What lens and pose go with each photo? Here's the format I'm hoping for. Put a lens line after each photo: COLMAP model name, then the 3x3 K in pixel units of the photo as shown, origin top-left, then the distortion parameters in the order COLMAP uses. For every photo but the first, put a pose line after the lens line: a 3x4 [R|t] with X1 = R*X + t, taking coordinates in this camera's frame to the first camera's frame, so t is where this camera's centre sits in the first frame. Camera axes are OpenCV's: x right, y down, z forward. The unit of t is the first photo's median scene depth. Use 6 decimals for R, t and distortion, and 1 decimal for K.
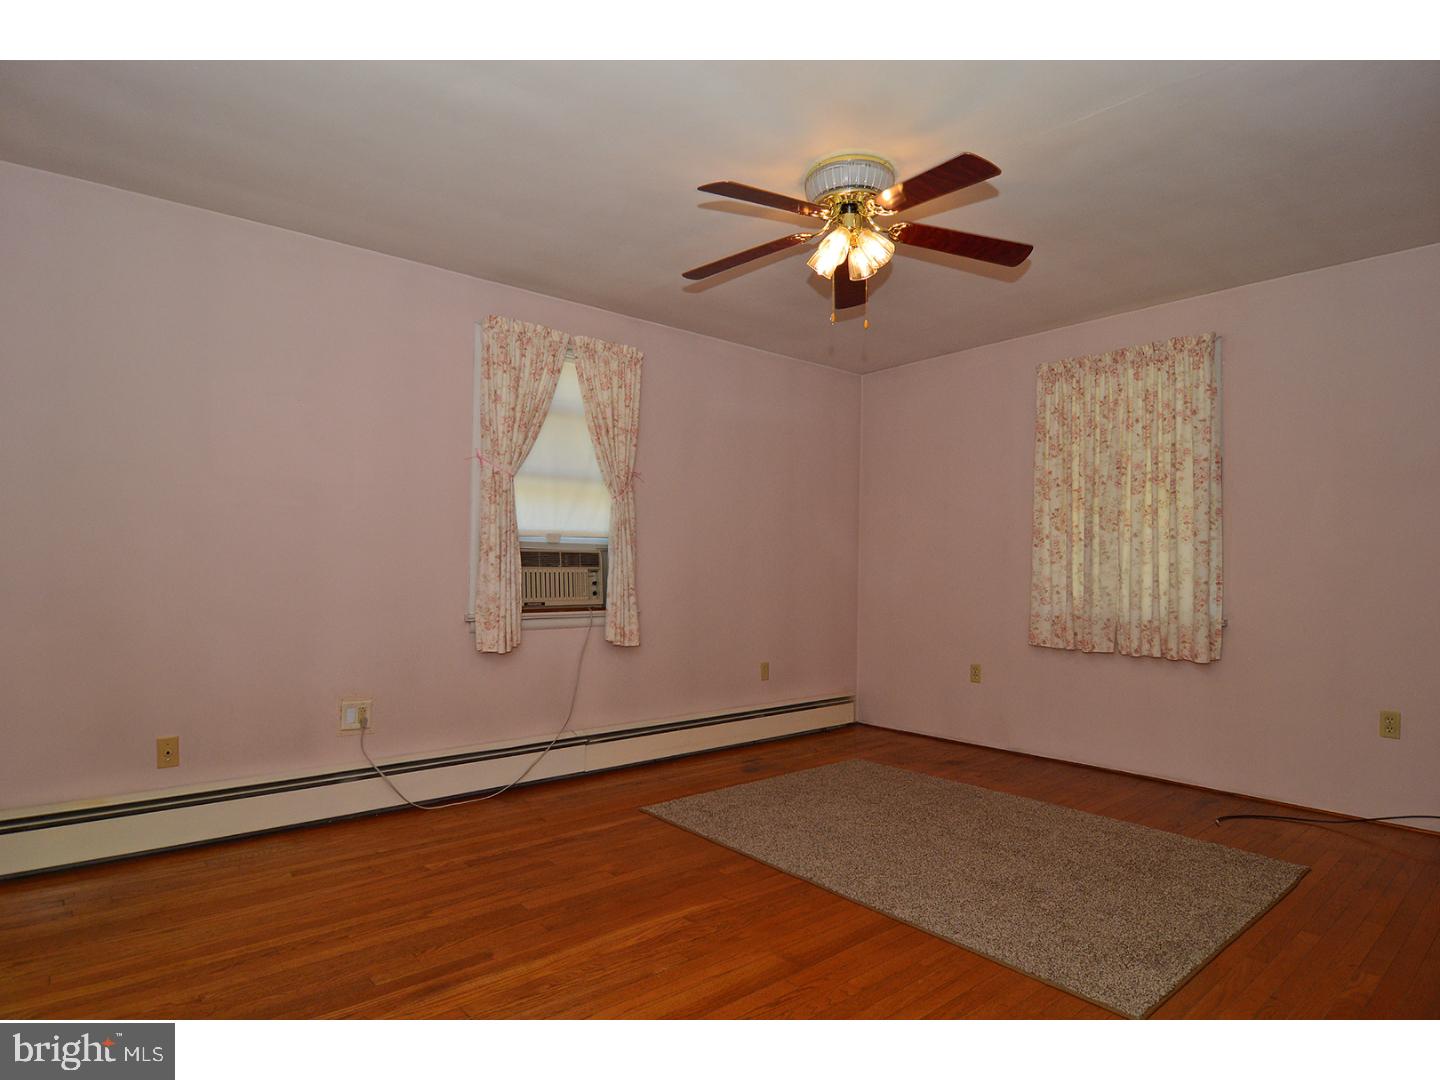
lens RADIAL K [[799.6, 0, 729.2], [0, 799.6, 536.6], [0, 0, 1]] dist [-0.010238, -0.001924]
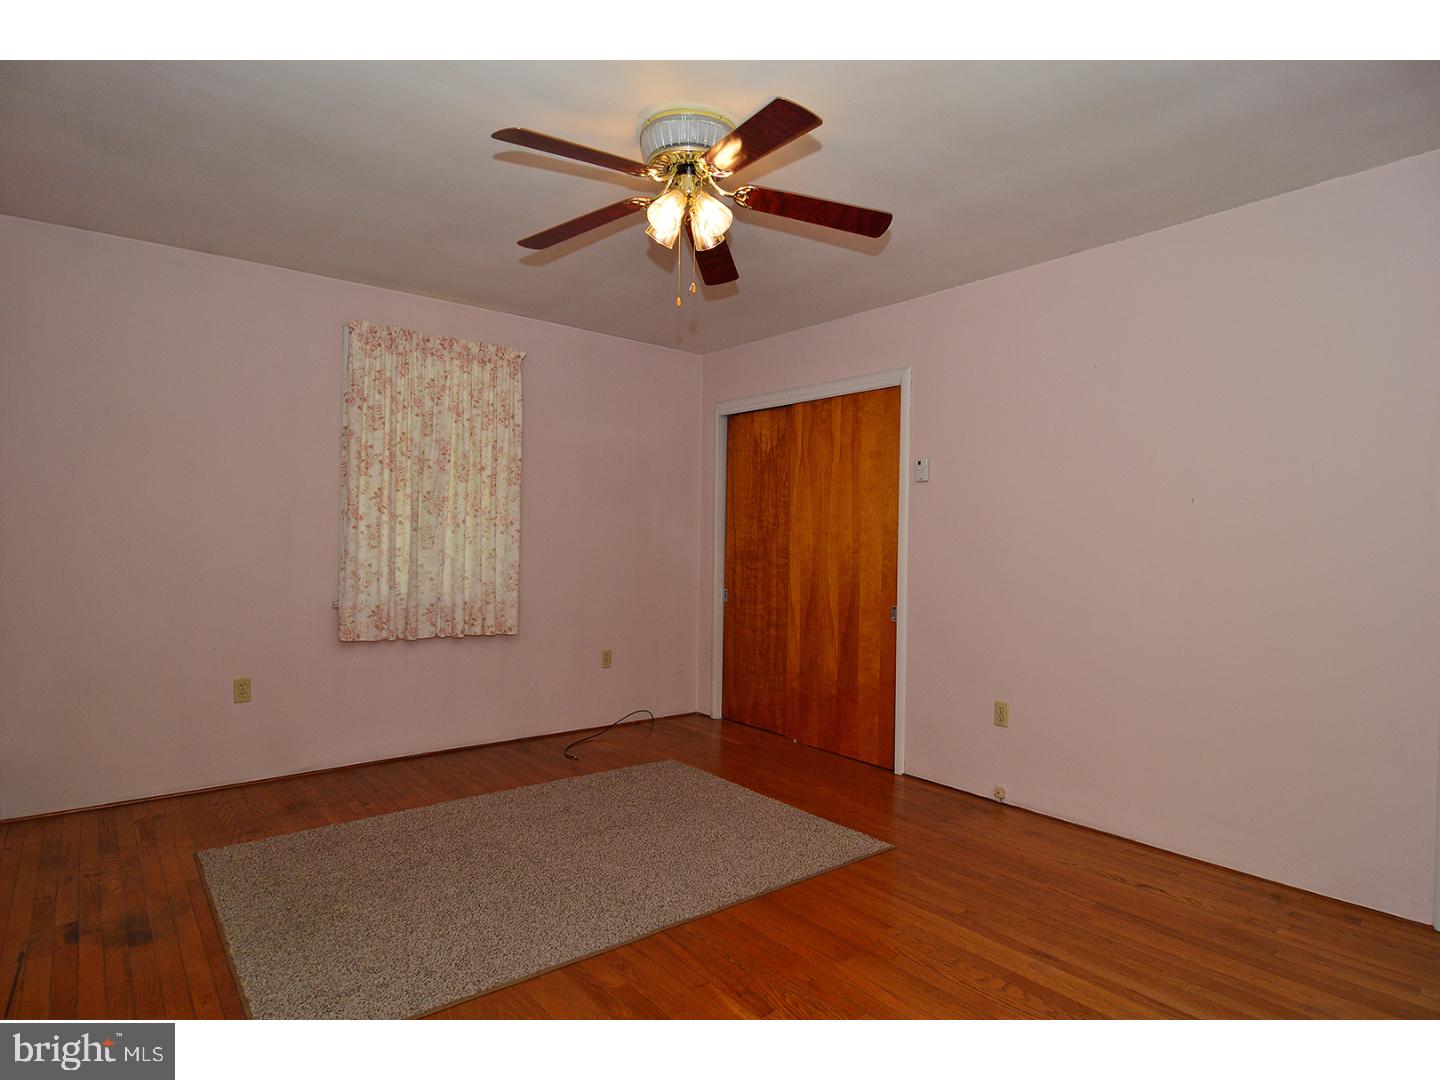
lens RADIAL K [[776.6, 0, 720.0], [0, 776.6, 540.0], [0, 0, 1]] dist [-0.001345, -0.000897]
pose [[0.035129, -0.000449, 0.999383, -0.489153], [-0.050603, 0.998716, 0.002228, 0.002765], [-0.998101, -0.050650, 0.035061, 0.613788]]
